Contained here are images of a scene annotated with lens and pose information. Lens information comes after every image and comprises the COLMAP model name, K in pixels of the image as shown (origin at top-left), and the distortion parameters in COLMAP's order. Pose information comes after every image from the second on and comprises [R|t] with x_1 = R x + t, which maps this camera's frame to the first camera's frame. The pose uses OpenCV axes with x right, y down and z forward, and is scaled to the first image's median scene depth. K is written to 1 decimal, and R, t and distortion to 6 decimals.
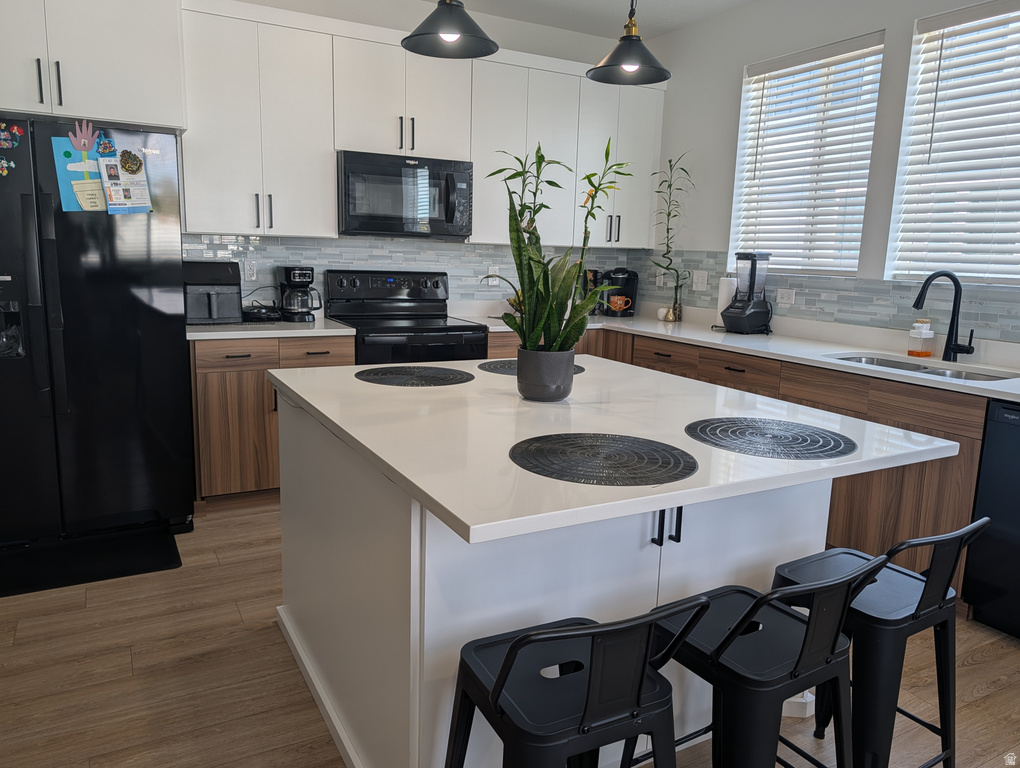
lens RADIAL K [[733.9, 0, 512.6], [0, 733.9, 382.9], [0, 0, 1]] dist [0.014219, -0.002789]
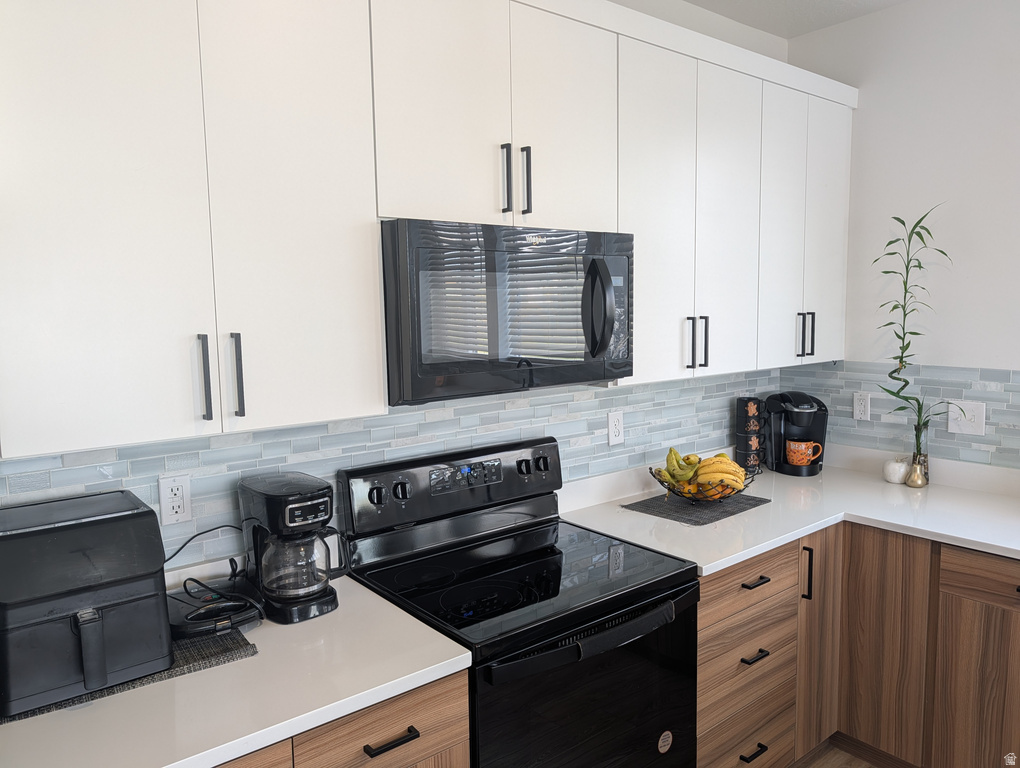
lens RADIAL K [[733.9, 0, 507.0], [0, 733.9, 383.2], [0, 0, 1]] dist [0.014219, -0.002789]
pose [[0.986244, -0.059951, 0.154040, -0.222117], [0.070106, 0.995651, -0.061354, -0.174364], [-0.149692, 0.071309, 0.986158, 0.526526]]
